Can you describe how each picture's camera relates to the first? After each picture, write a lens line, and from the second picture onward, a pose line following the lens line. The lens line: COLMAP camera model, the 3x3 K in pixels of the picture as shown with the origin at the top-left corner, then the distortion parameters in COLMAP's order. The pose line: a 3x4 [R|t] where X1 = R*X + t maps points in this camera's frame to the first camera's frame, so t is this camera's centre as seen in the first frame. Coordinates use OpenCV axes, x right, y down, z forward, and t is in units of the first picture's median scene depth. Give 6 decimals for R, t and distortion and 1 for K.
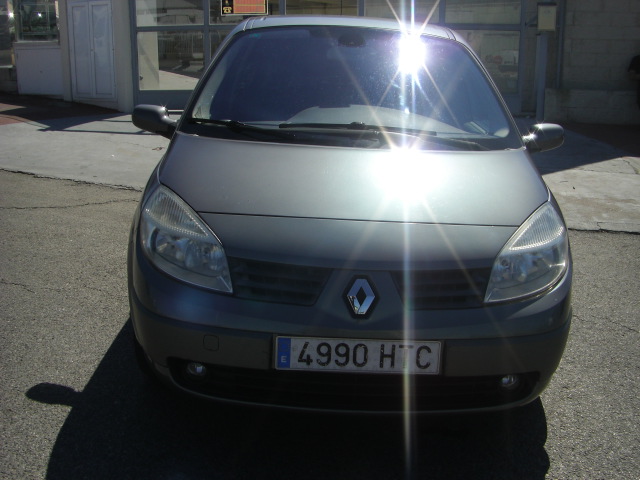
lens RADIAL K [[709.6, 0, 323.1], [0, 709.6, 244.0], [0, 0, 1]] dist [-0.143377, 0.000000]
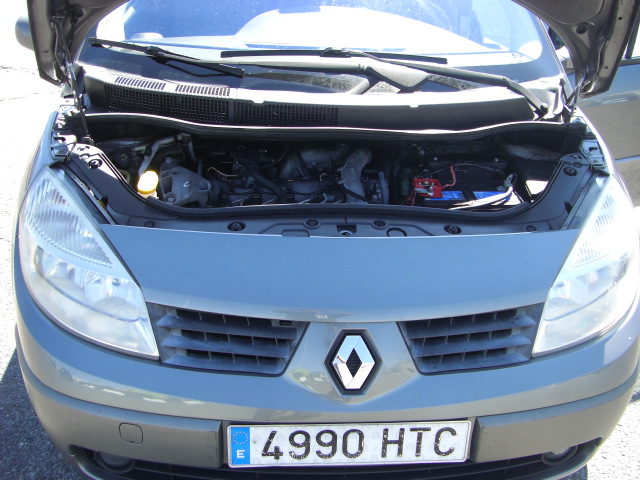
lens RADIAL K [[709.6, 0, 315.9], [0, 709.6, 233.4], [0, 0, 1]] dist [-0.143377, 0.000000]
pose [[0.998348, -0.029326, 0.049401, -0.010375], [0.018306, 0.977466, 0.210297, -0.182285], [-0.054455, -0.209046, 0.976389, 0.386385]]
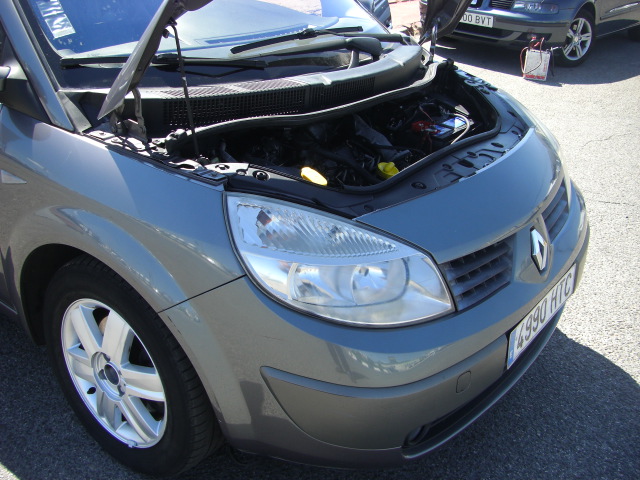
lens RADIAL K [[709.6, 0, 311.6], [0, 709.6, 223.7], [0, 0, 1]] dist [-0.143377, 0.000000]
pose [[0.610181, -0.339423, 0.715871, -0.723019], [0.173564, 0.938898, 0.297230, -0.260072], [-0.773016, -0.057114, 0.631810, 0.674803]]
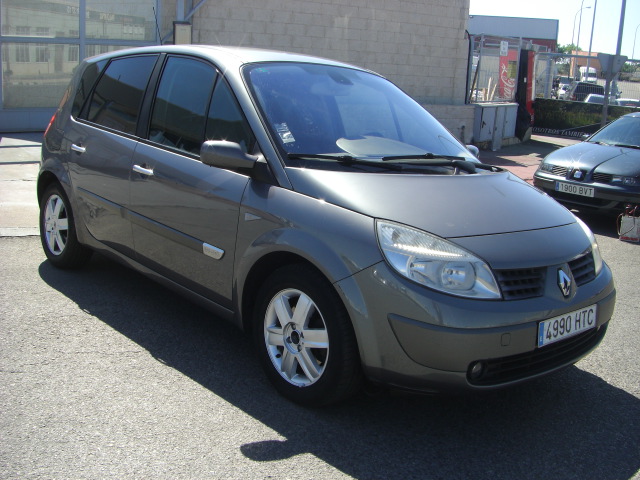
lens RADIAL K [[709.6, 0, 321.4], [0, 709.6, 238.1], [0, 0, 1]] dist [-0.143377, 0.000000]
pose [[0.743219, -0.119866, 0.658223, -1.193364], [0.128859, 0.991046, 0.034977, -0.121951], [-0.656522, 0.058823, 0.752010, 0.277386]]
